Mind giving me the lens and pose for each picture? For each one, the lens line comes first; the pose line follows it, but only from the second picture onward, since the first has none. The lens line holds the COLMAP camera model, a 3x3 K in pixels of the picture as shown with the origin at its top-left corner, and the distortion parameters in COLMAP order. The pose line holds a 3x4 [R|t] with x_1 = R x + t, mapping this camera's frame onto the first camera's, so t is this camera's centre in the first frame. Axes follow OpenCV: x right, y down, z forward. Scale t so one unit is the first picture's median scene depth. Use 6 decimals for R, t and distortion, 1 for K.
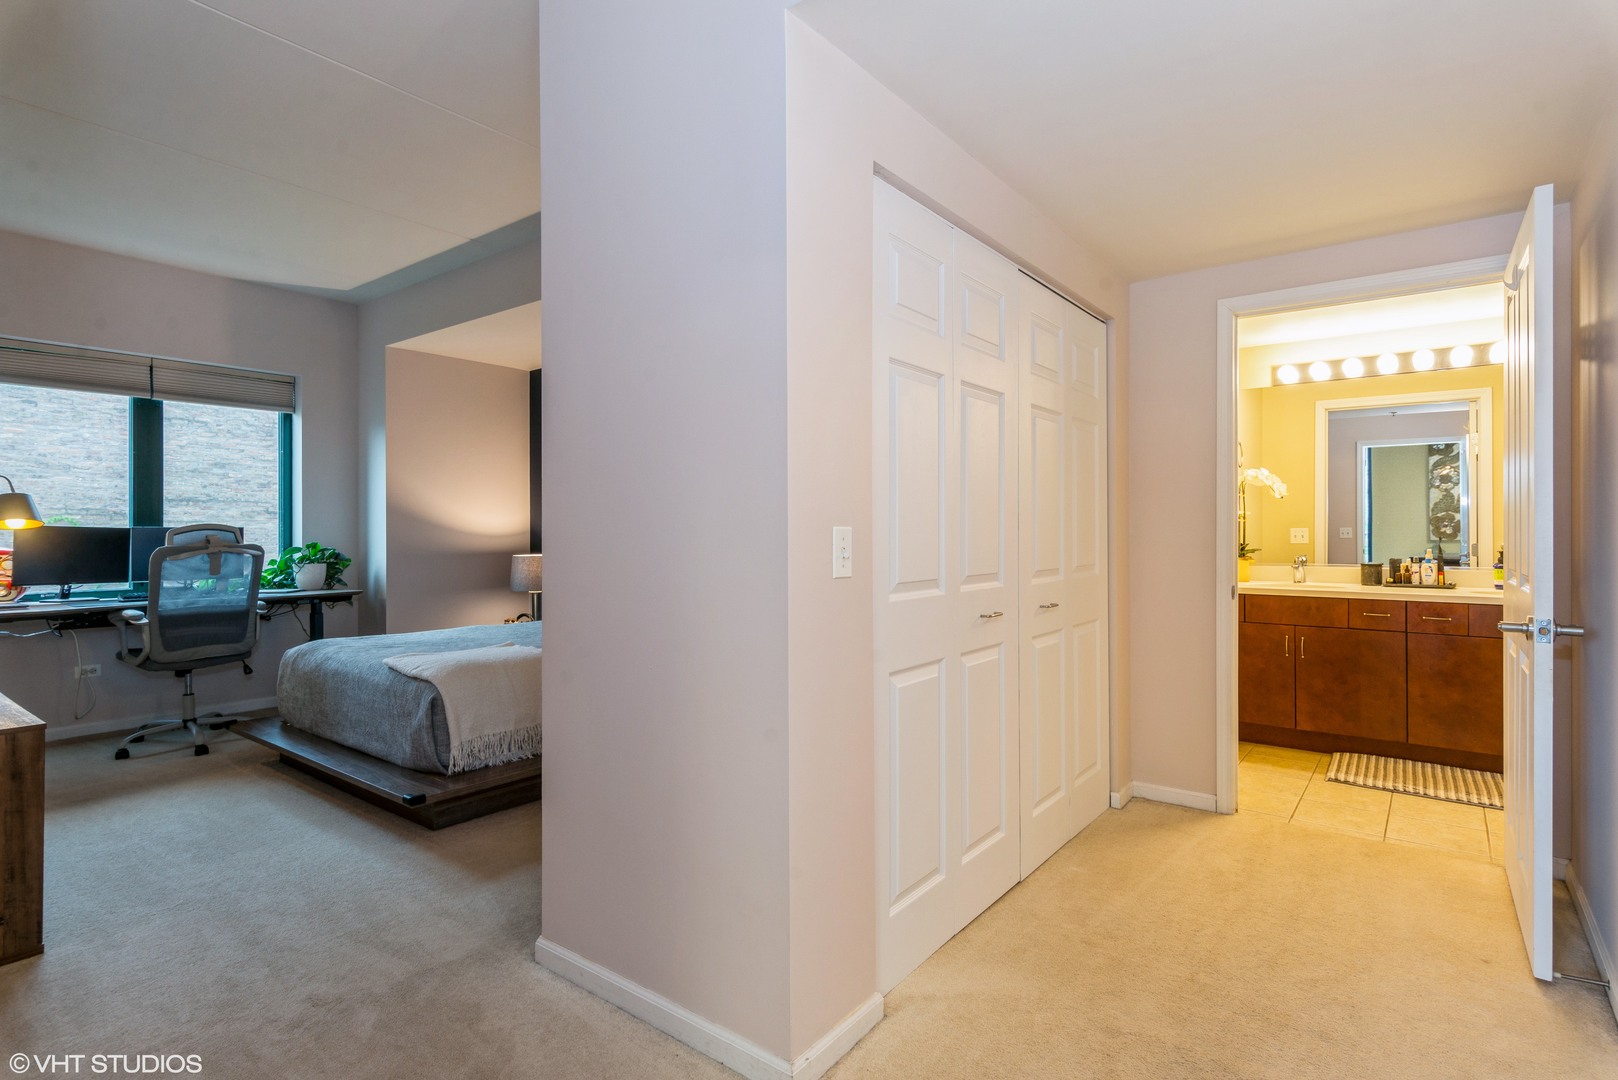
lens RADIAL K [[788.6, 0, 801.6], [0, 788.6, 528.7], [0, 0, 1]] dist [-0.002360, 0.001761]
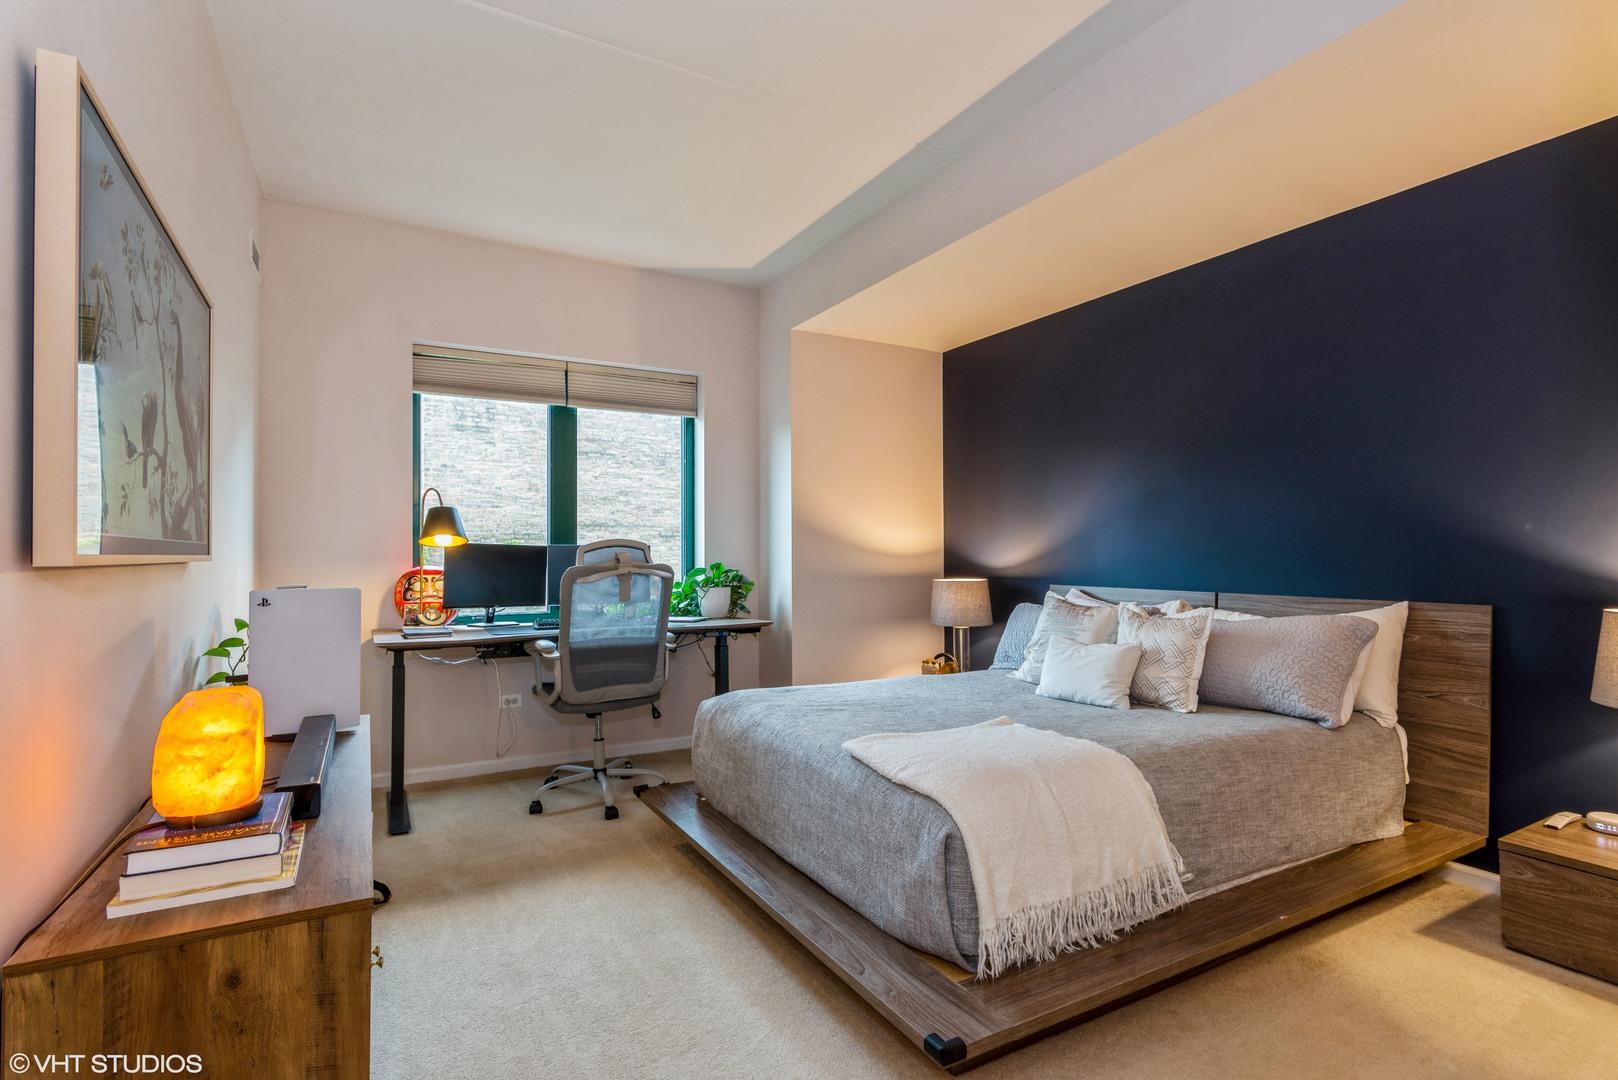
lens RADIAL K [[788.6, 0, 811.5], [0, 788.6, 545.5], [0, 0, 1]] dist [-0.002360, 0.001761]
pose [[0.920726, -0.005513, -0.390170, -0.230865], [0.002345, 0.999960, -0.008597, 0.007529], [0.390202, 0.007000, 0.920703, 0.301134]]
